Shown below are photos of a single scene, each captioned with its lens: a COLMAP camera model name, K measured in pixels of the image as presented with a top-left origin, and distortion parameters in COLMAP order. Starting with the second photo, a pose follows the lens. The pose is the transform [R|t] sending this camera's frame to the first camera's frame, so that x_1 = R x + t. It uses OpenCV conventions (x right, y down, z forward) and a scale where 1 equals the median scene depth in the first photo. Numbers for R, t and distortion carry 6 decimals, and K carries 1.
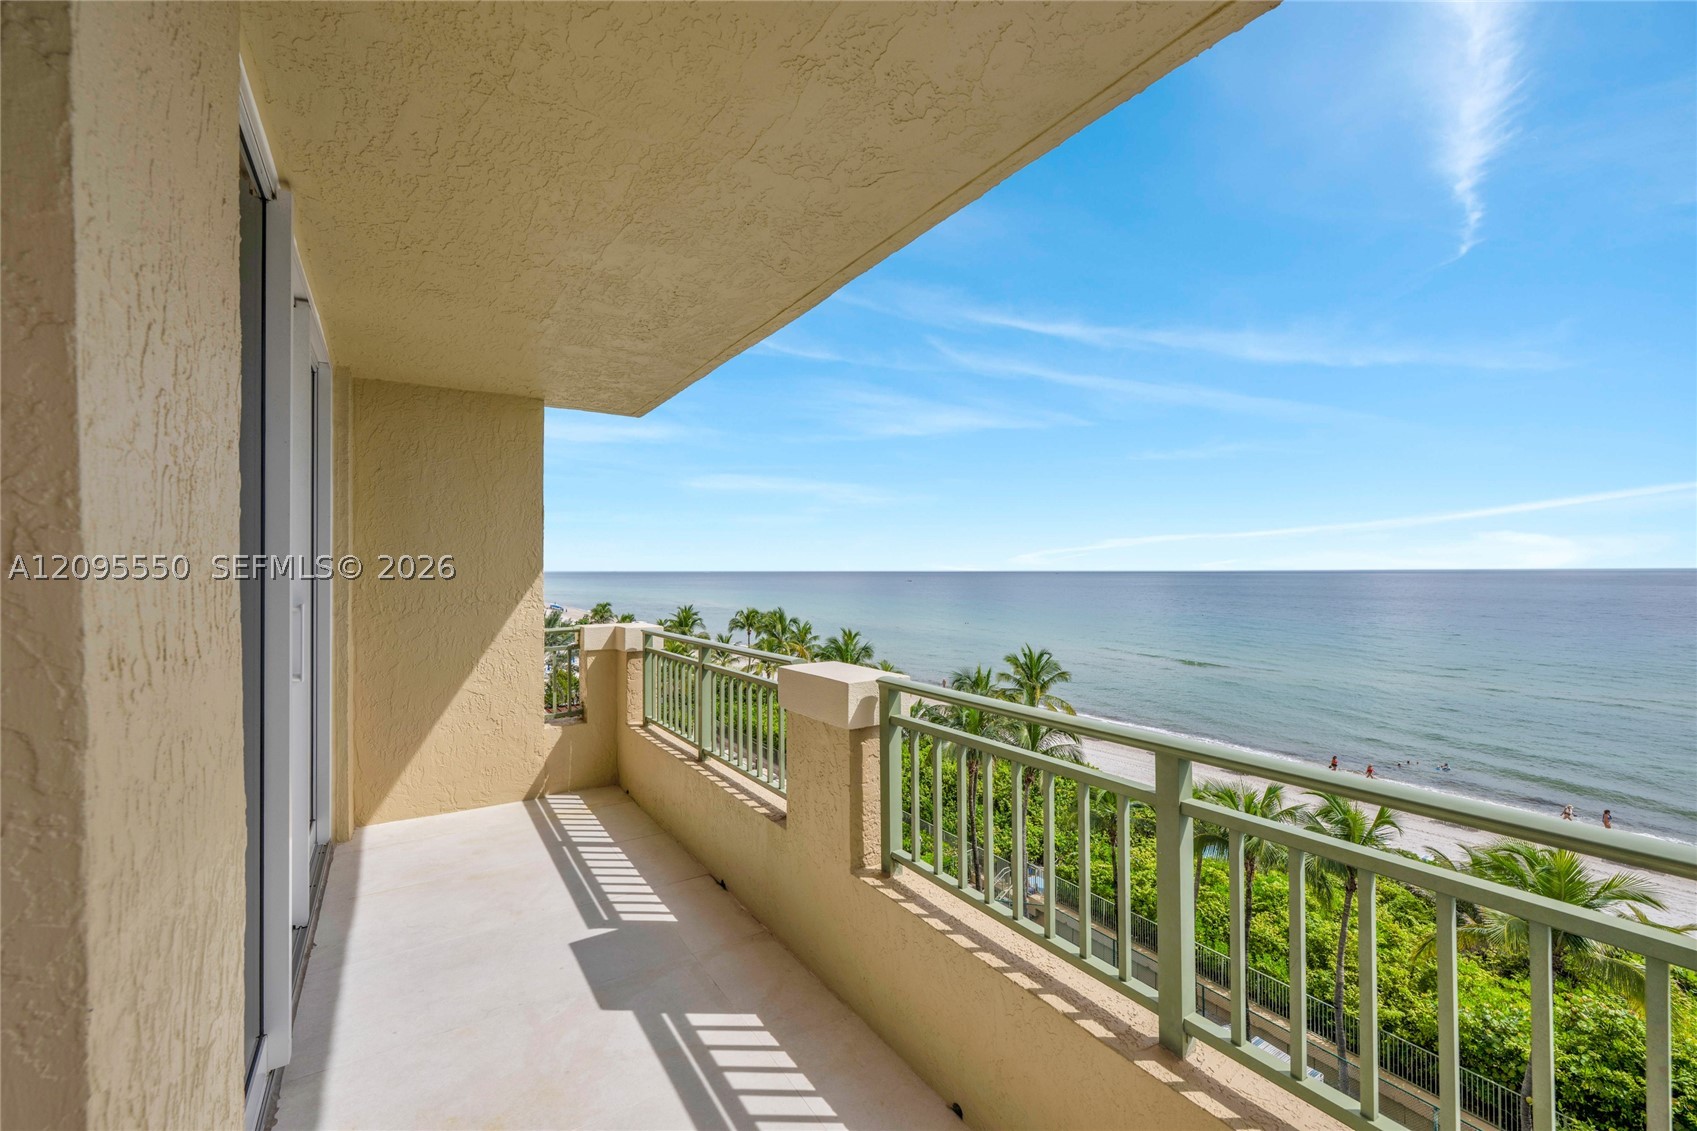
lens RADIAL K [[671.6, 0, 845.4], [0, 671.6, 567.9], [0, 0, 1]] dist [-0.000161, 0.000116]
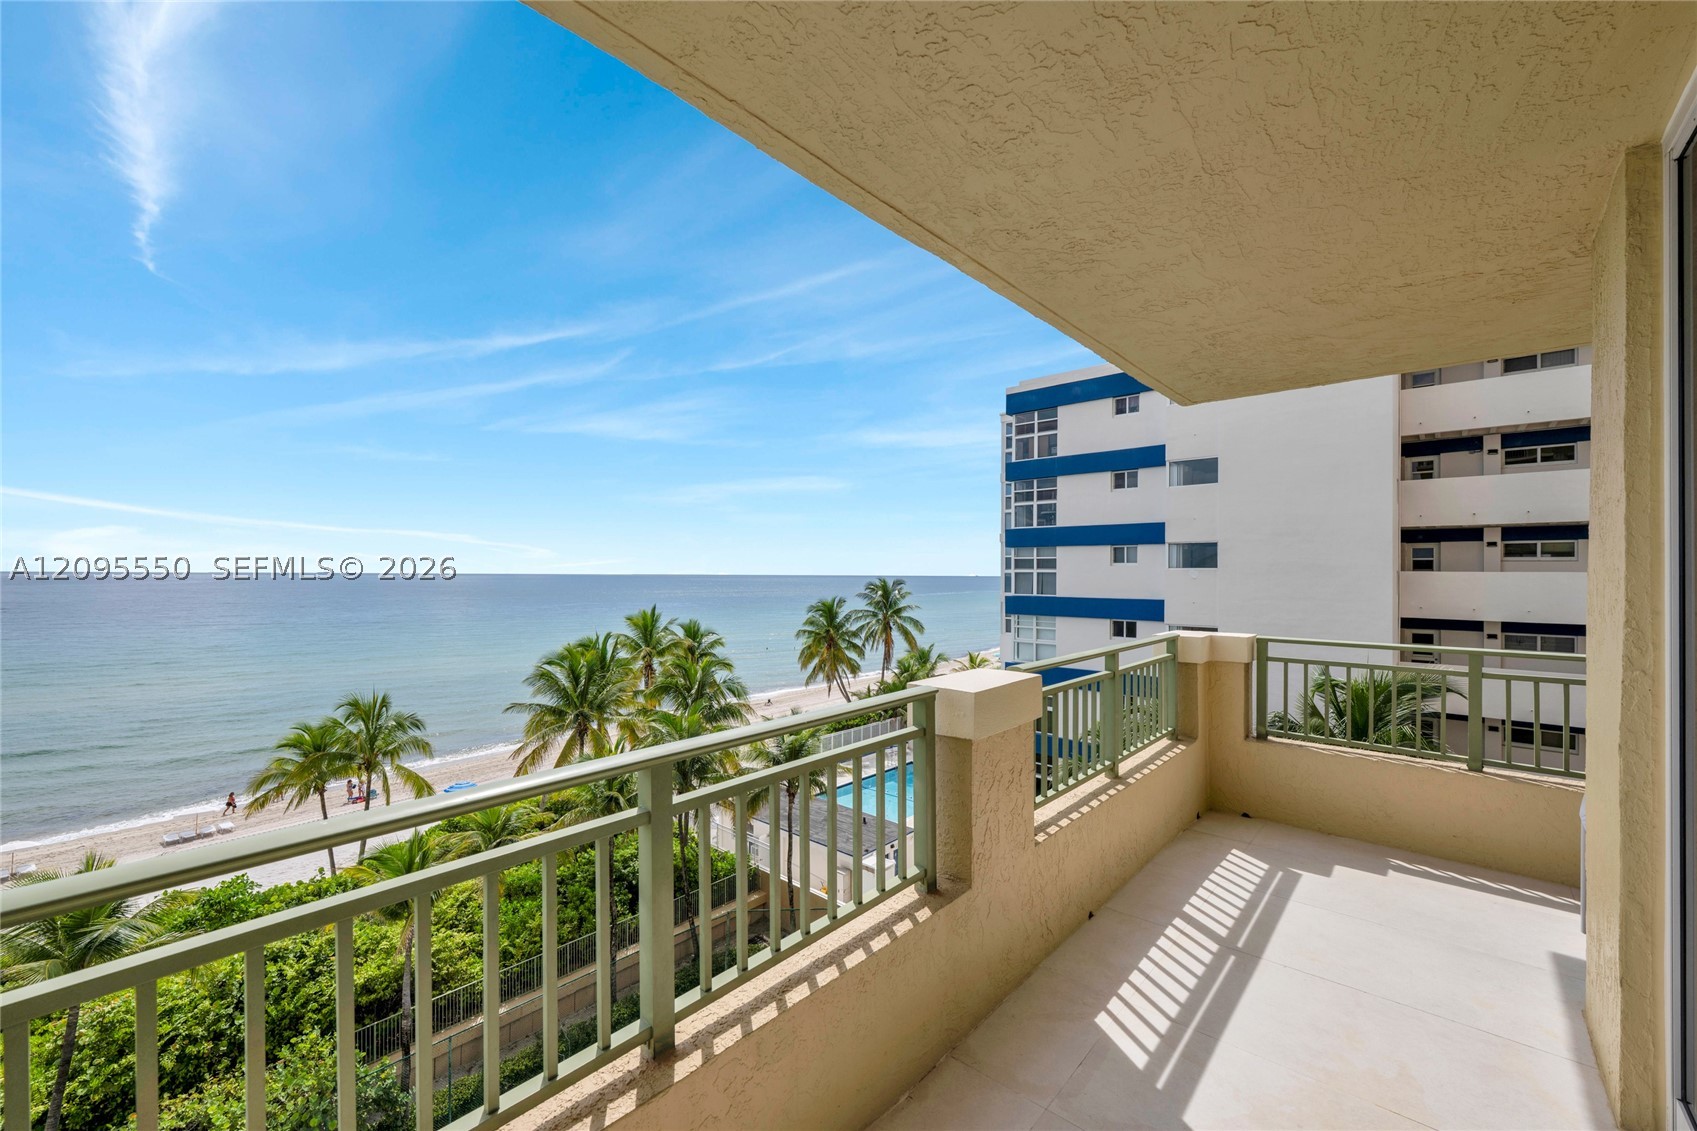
lens RADIAL K [[685.7, 0, 831.1], [0, 685.7, 570.7], [0, 0, 1]] dist [0.000005, 0.000034]
pose [[-0.247164, 0.005158, 0.968960, -1.036123], [-0.008657, 0.999934, -0.007531, 0.009308], [-0.968935, -0.010250, -0.247103, 1.651698]]
